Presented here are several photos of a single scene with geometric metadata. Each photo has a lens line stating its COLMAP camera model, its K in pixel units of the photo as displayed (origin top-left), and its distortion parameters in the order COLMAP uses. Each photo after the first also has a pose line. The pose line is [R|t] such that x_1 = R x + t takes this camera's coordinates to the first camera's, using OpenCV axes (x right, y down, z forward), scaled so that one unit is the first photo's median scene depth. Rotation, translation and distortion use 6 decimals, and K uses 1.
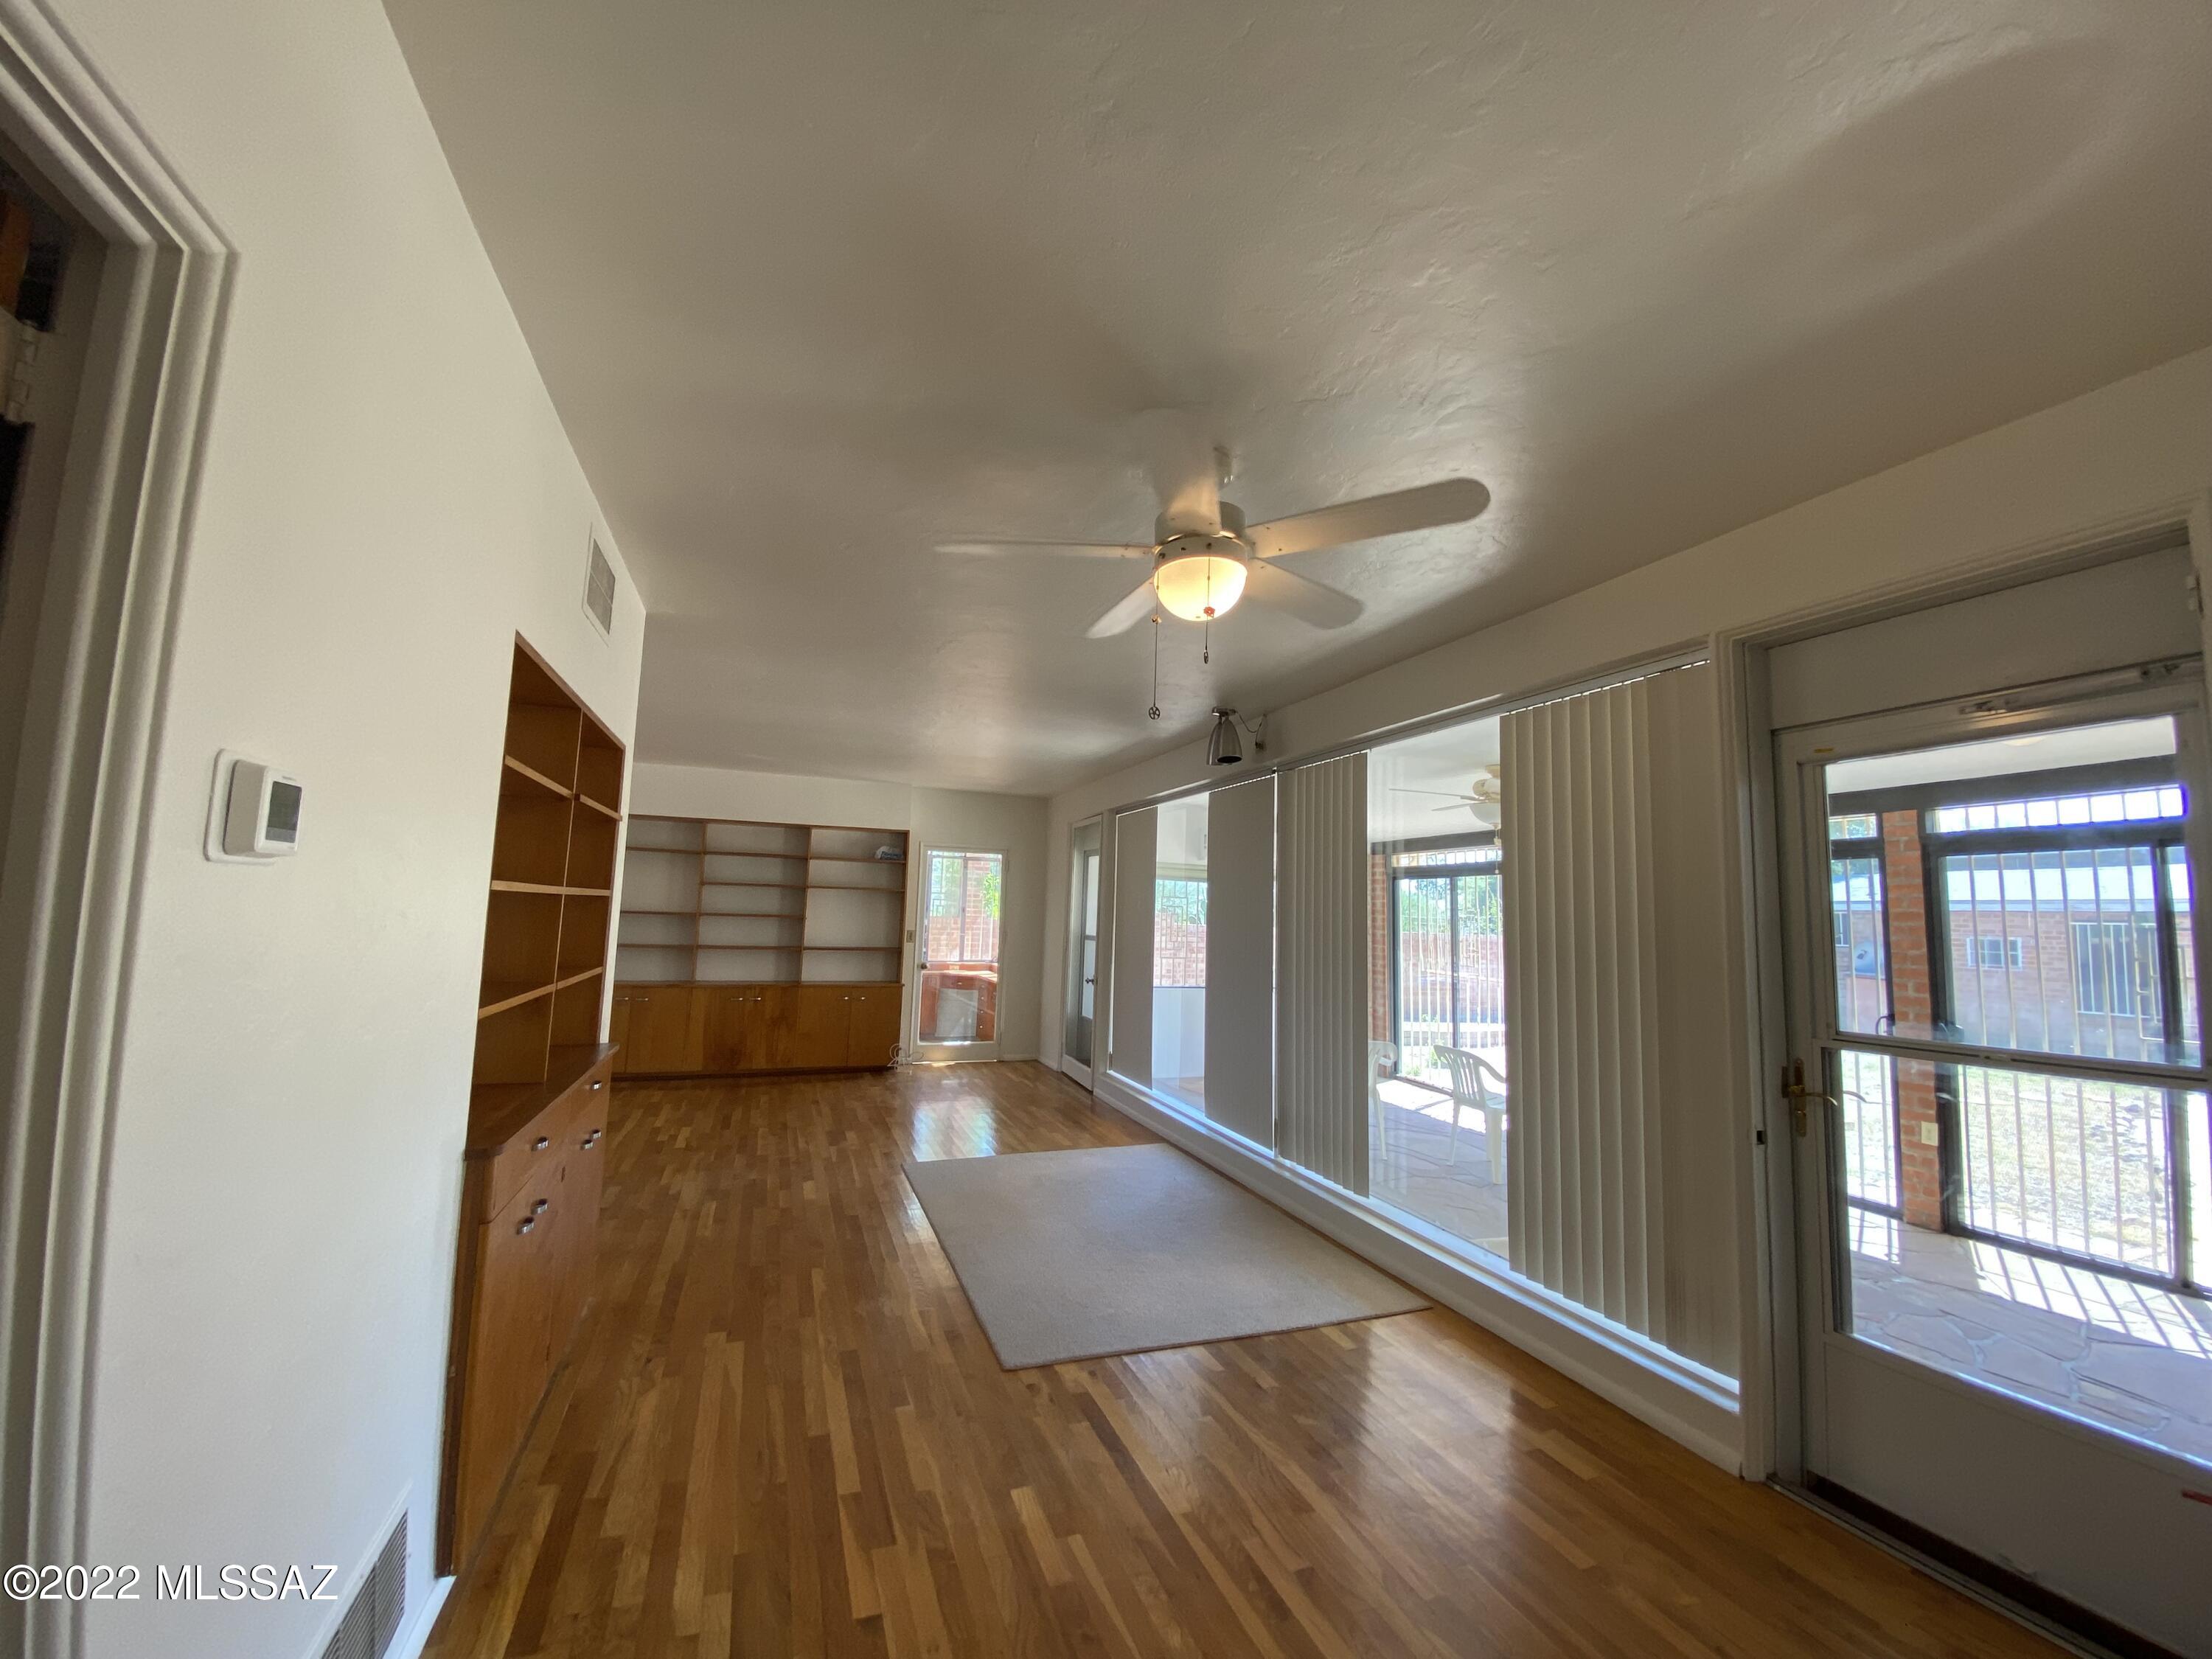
lens RADIAL K [[906.3, 0, 1103.6], [0, 906.3, 830.7], [0, 0, 1]] dist [0.004447, -0.005255]
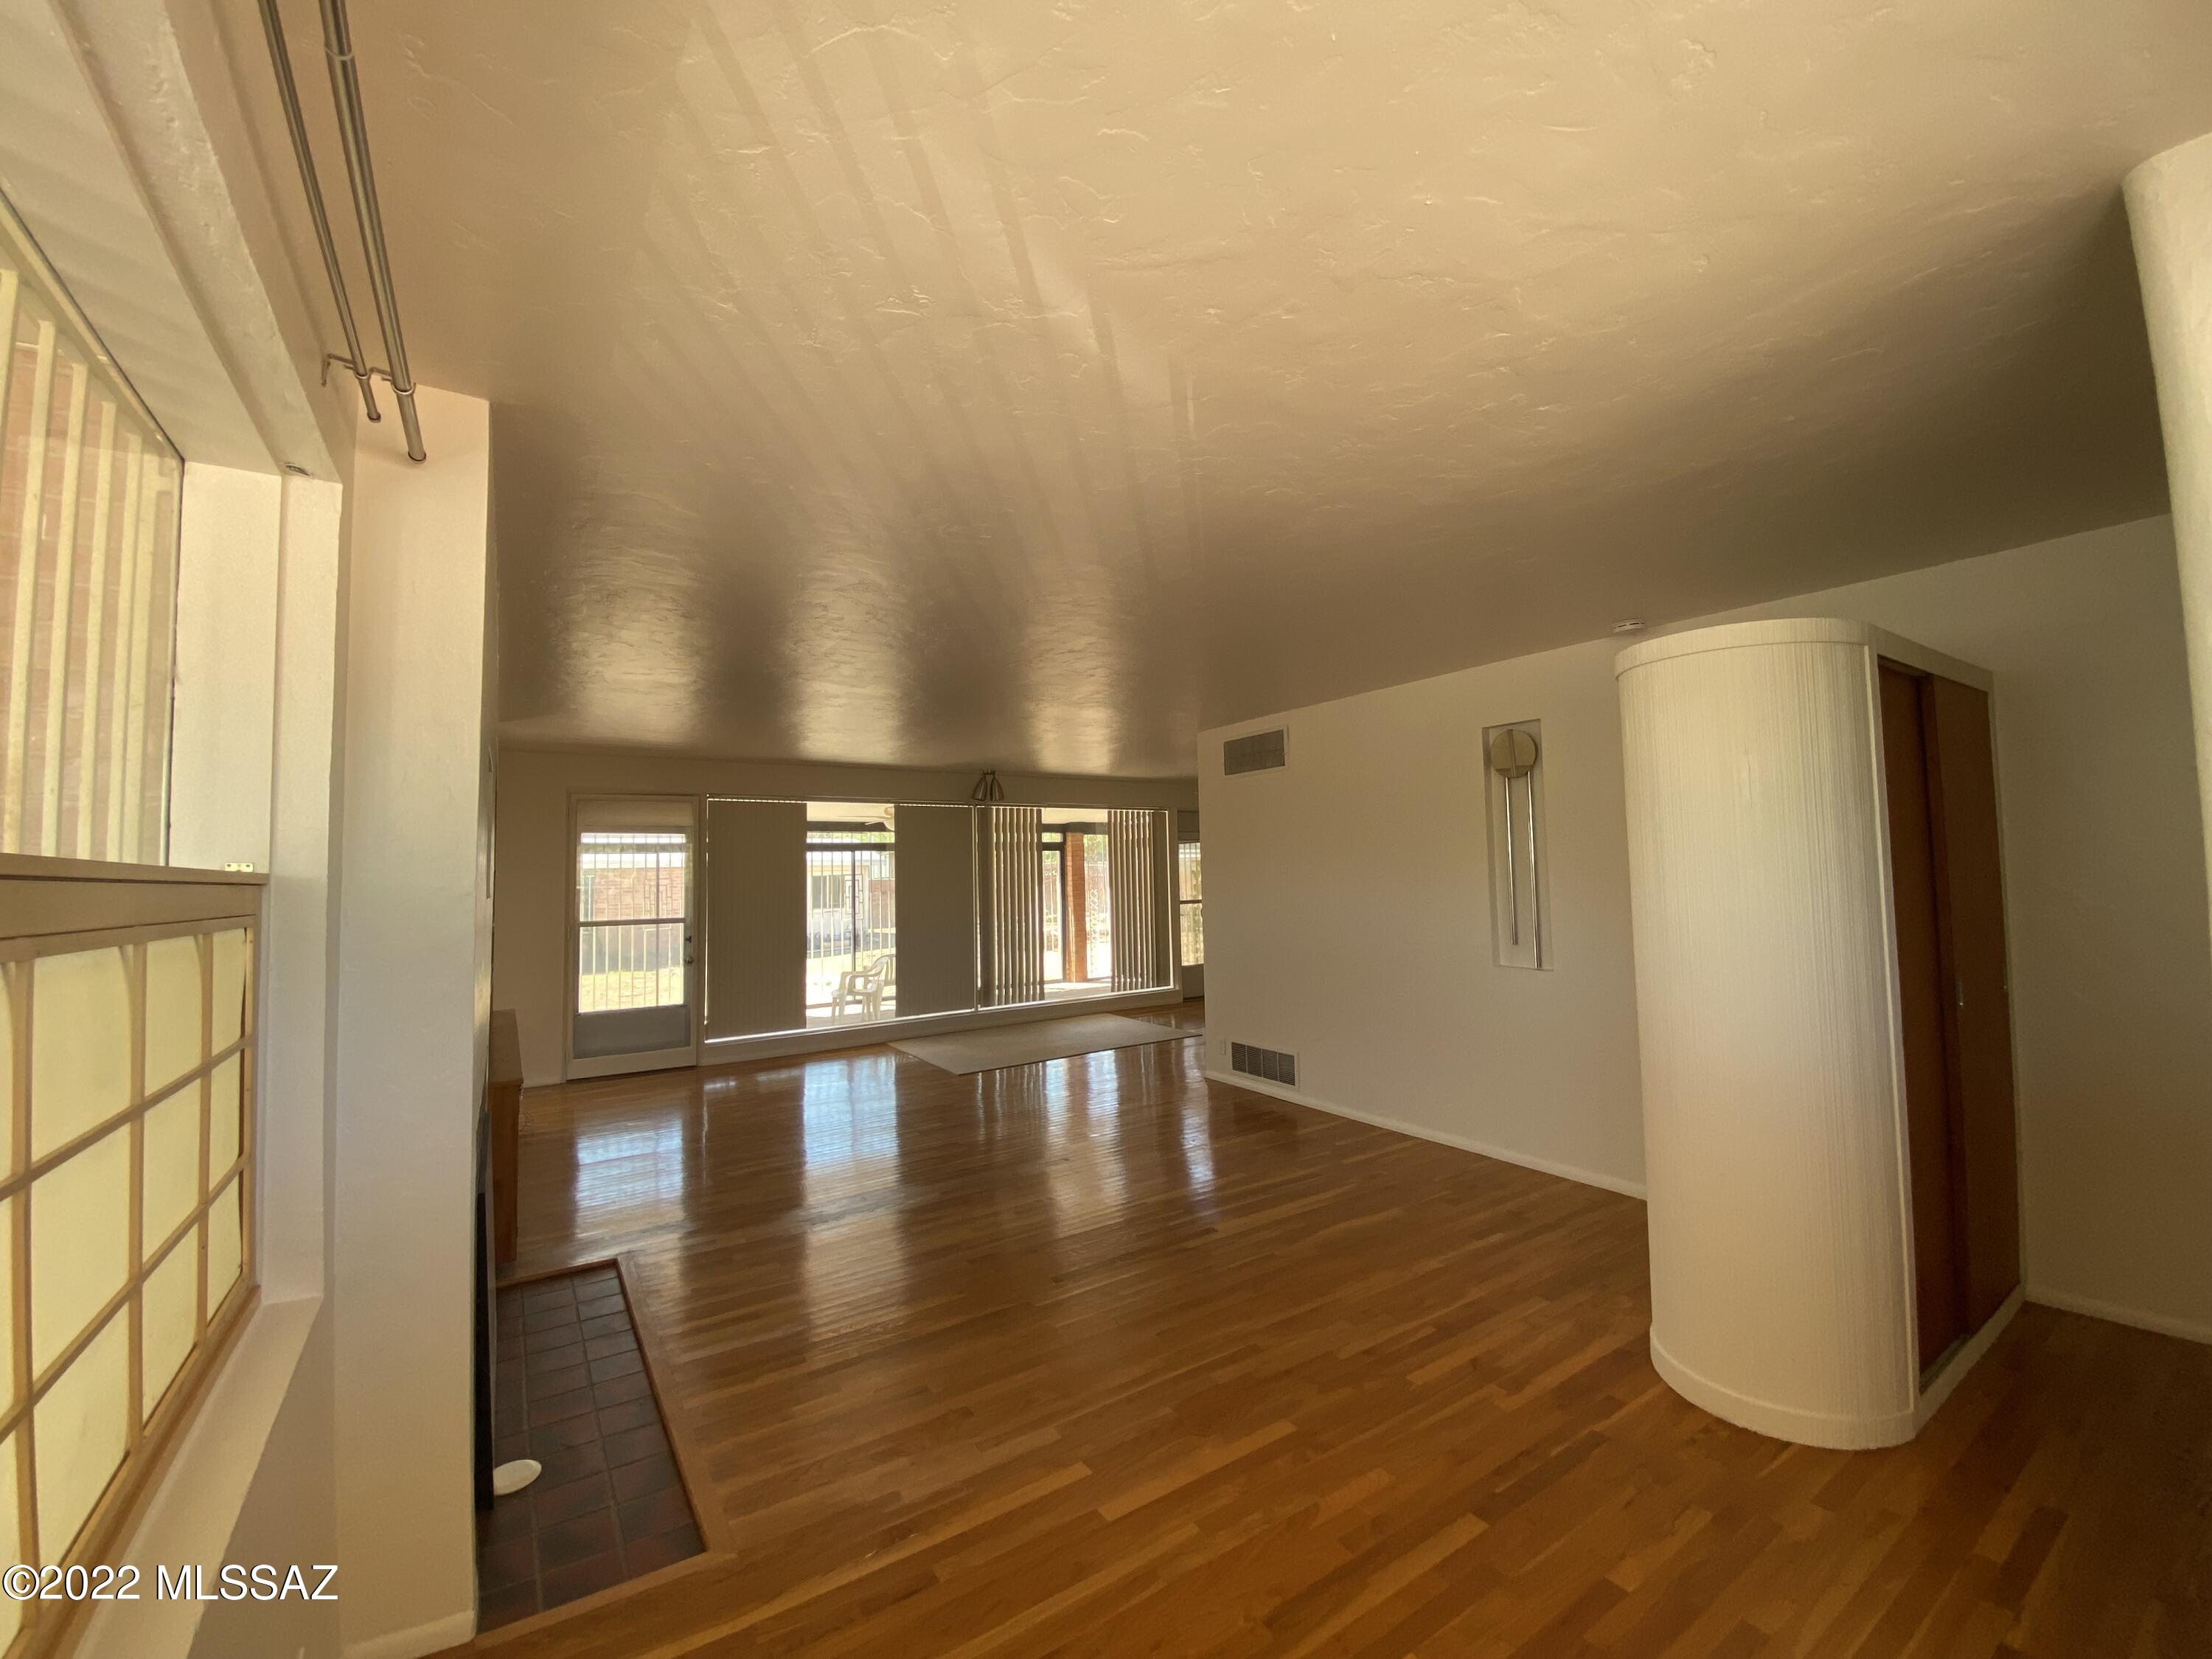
lens RADIAL K [[906.3, 0, 1106.4], [0, 906.3, 831.5], [0, 0, 1]] dist [0.004447, -0.005255]
pose [[-0.228107, 0.030199, 0.973168, -1.176163], [-0.076768, 0.995849, -0.048897, 0.064494], [-0.970605, -0.085862, -0.224842, 1.024943]]
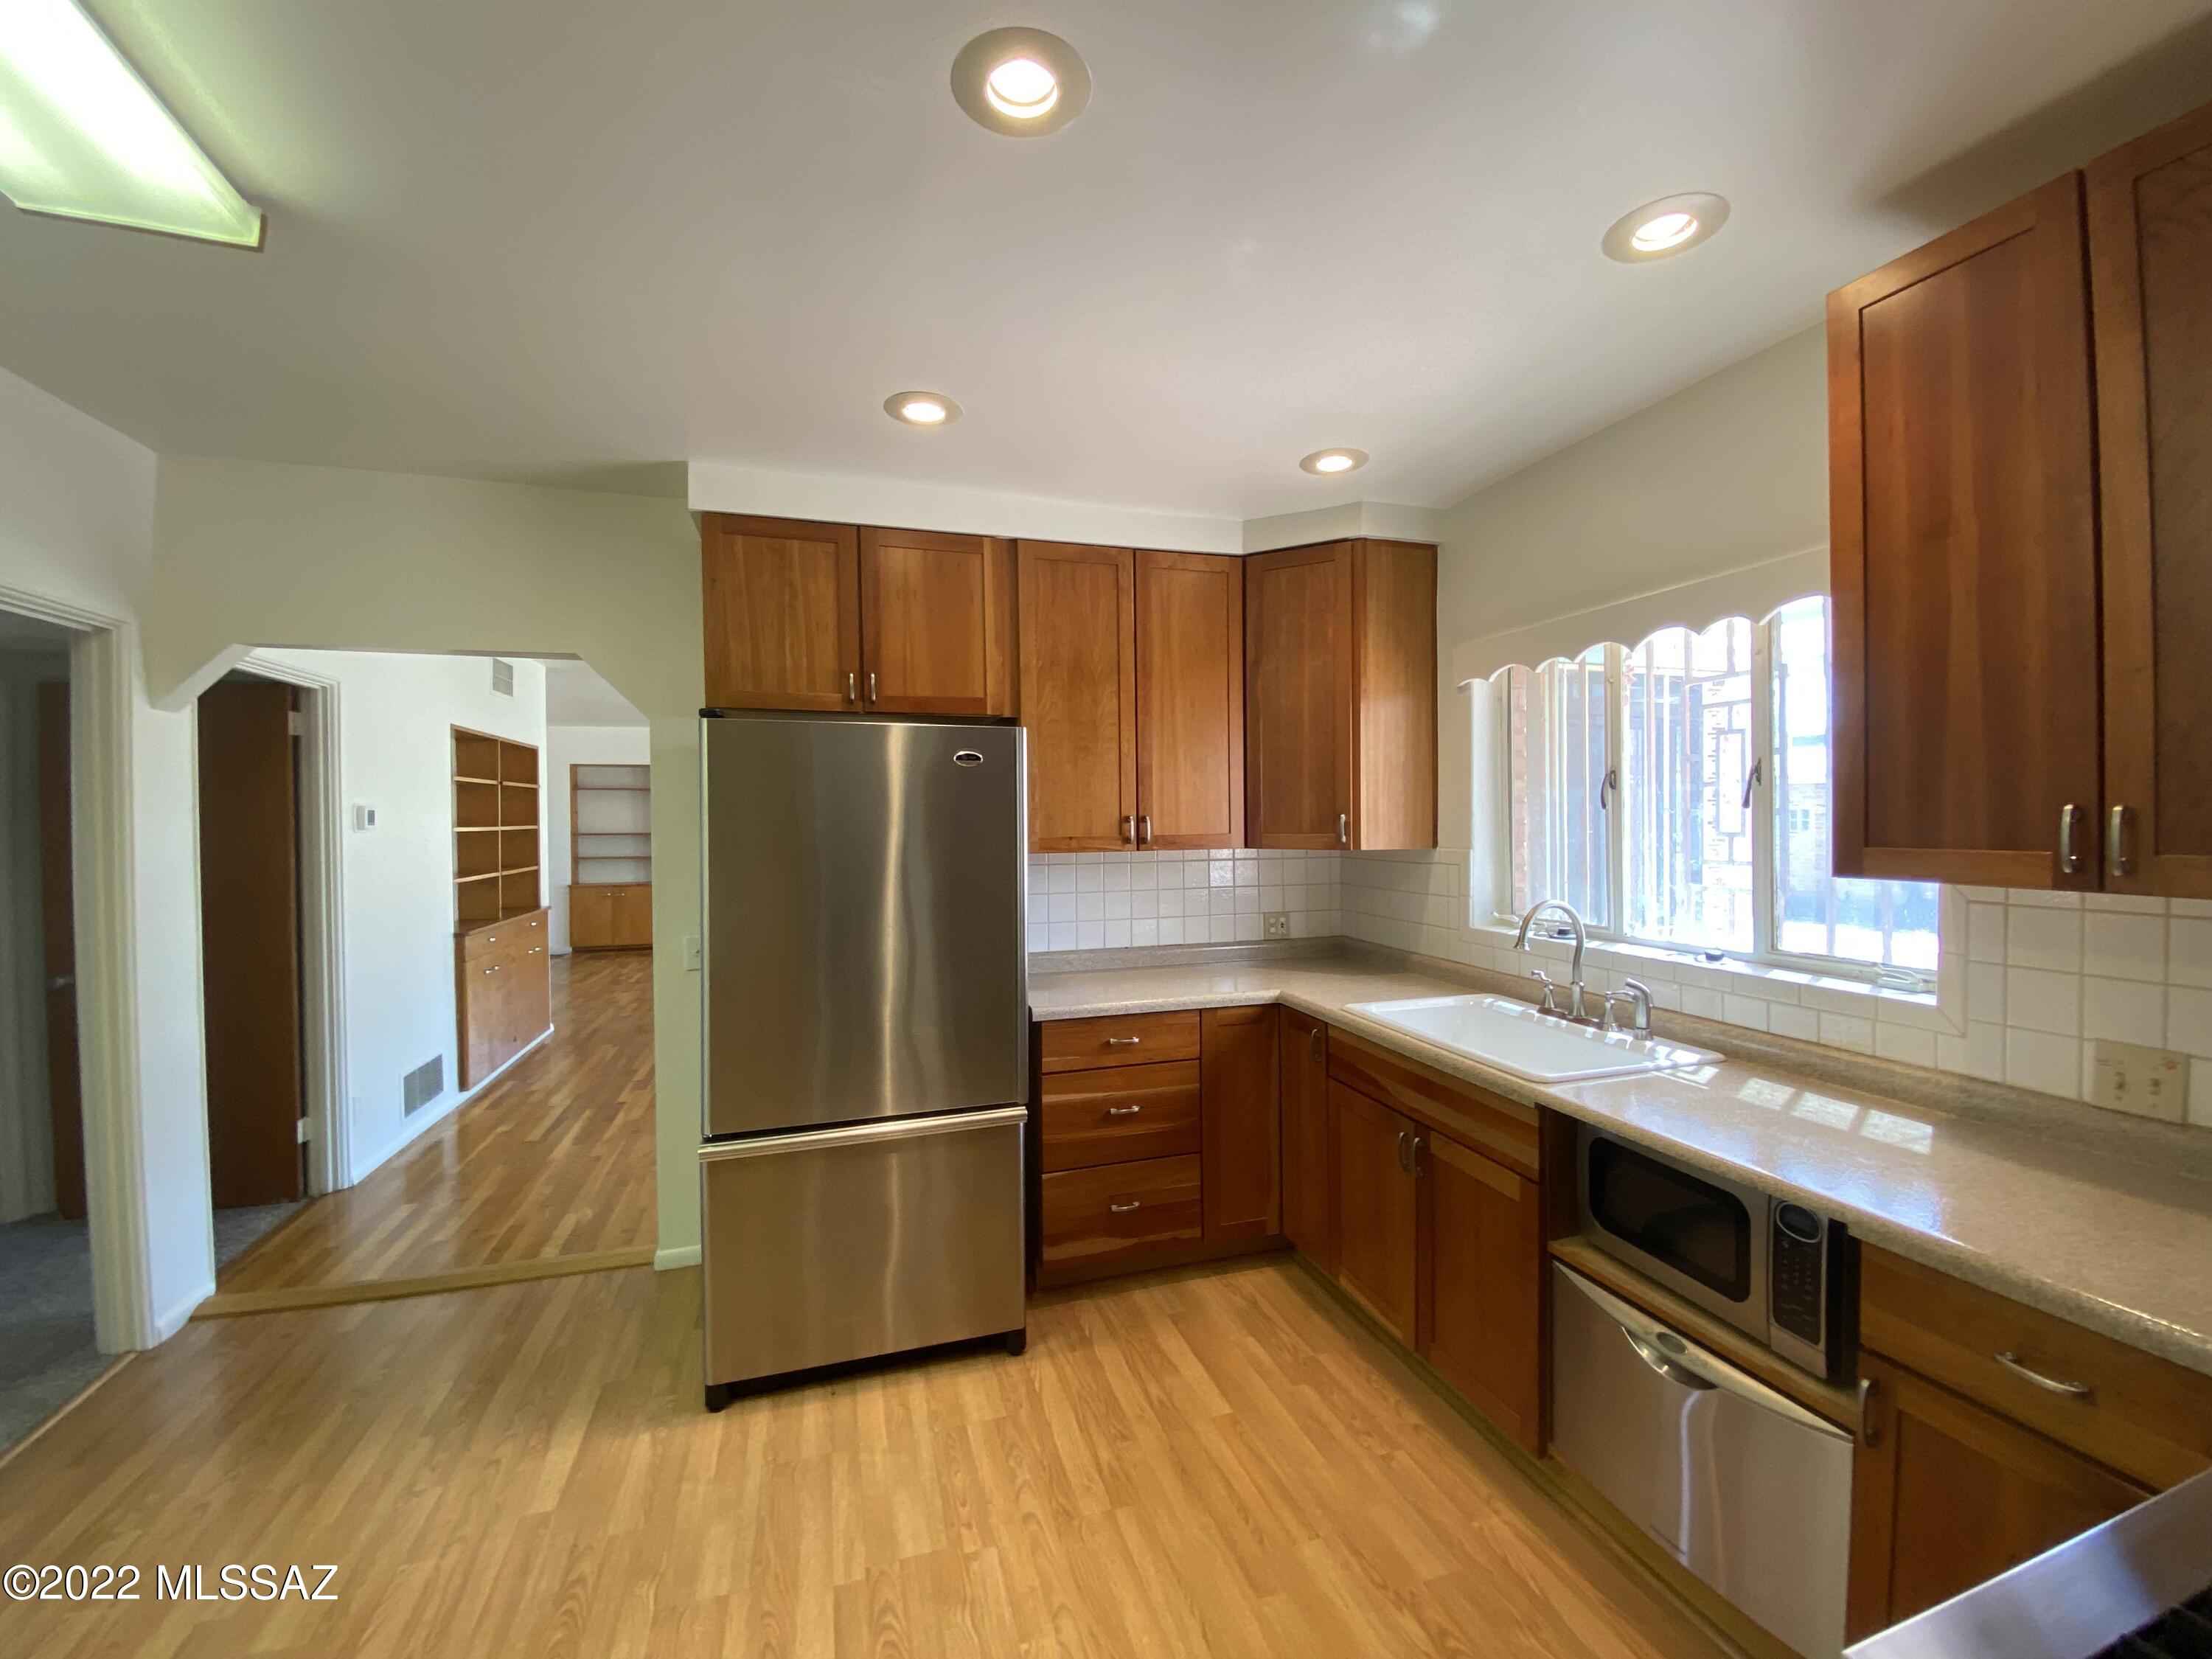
lens RADIAL K [[906.3, 0, 1109.2], [0, 906.3, 834.8], [0, 0, 1]] dist [0.004447, -0.005255]
pose [[0.998300, -0.032715, -0.048232, 0.306215], [0.037886, 0.993151, 0.110522, -0.032950], [0.044285, -0.112161, 0.992703, -0.342417]]
